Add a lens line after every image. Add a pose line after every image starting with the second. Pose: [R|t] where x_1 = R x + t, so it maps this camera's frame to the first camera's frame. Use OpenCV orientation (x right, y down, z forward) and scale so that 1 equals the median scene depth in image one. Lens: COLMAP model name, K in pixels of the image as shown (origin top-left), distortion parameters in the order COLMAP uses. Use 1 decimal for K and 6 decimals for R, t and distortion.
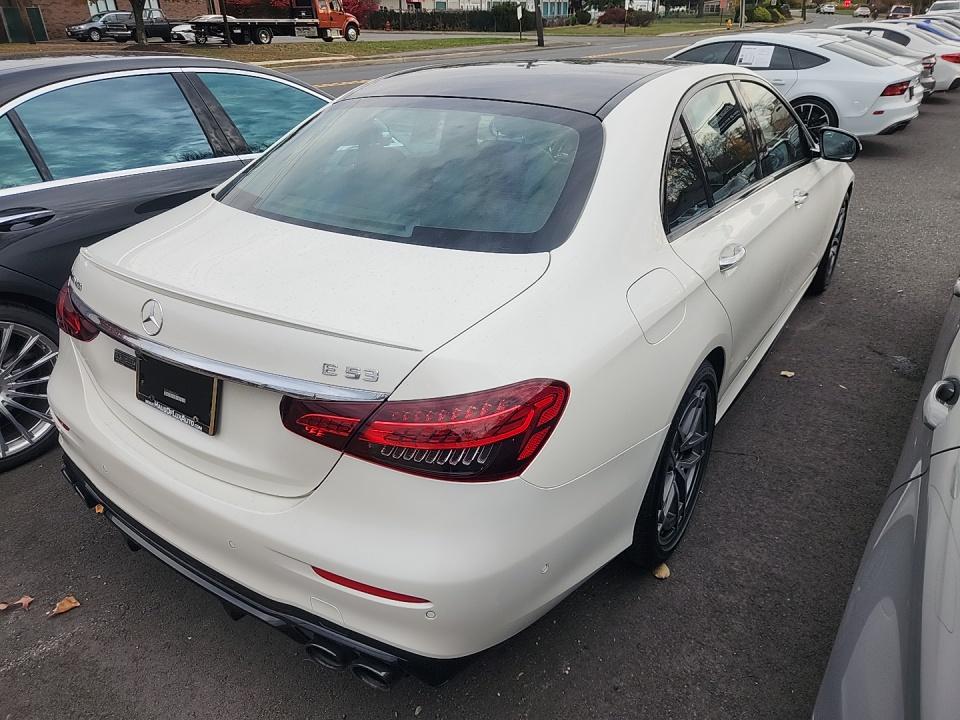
lens RADIAL K [[640.6, 0, 471.7], [0, 640.6, 359.4], [0, 0, 1]] dist [0.039843, -0.027541]
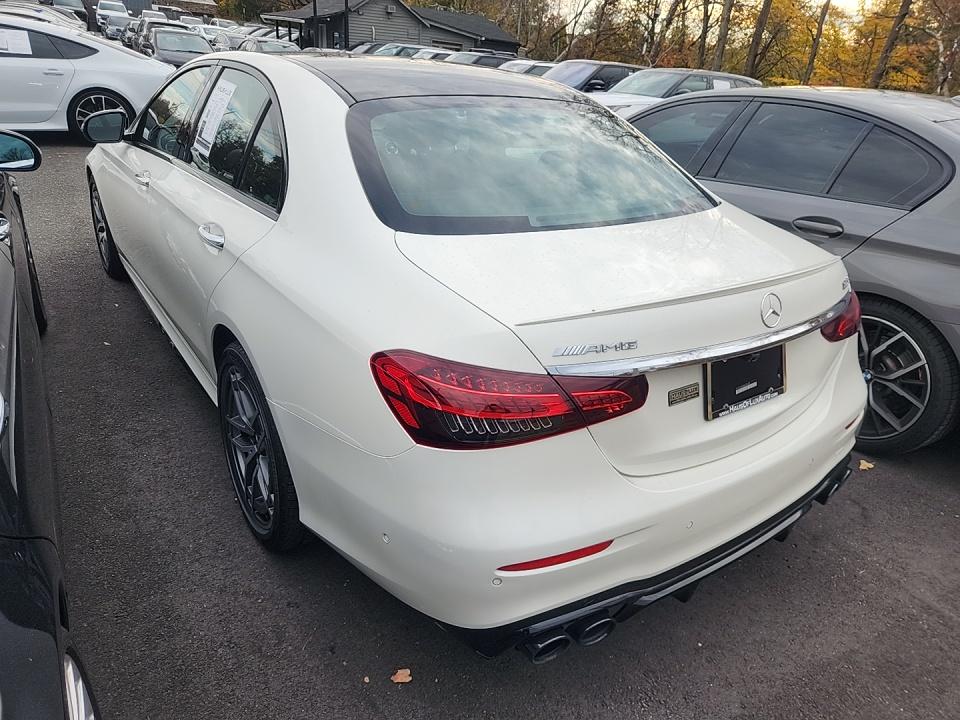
lens RADIAL K [[640.6, 0, 479.4], [0, 640.6, 361.4], [0, 0, 1]] dist [0.039843, -0.027541]
pose [[0.343963, -0.358631, 0.867798, -1.468289], [0.345313, 0.907737, 0.238268, -0.369460], [-0.873183, 0.217707, 0.436068, 0.899826]]
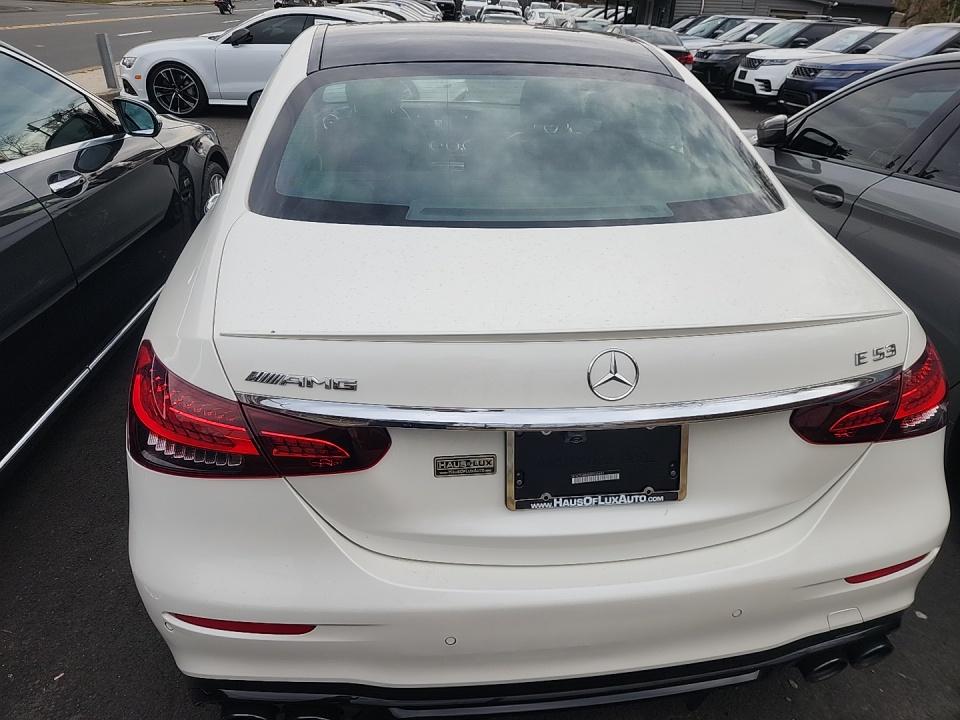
lens RADIAL K [[640.6, 0, 480.0], [0, 640.6, 361.1], [0, 0, 1]] dist [0.039843, -0.027541]
pose [[0.736708, -0.280249, 0.615404, -0.942473], [0.259624, 0.957552, 0.125260, -0.186037], [-0.624385, 0.067494, 0.778195, 0.509432]]
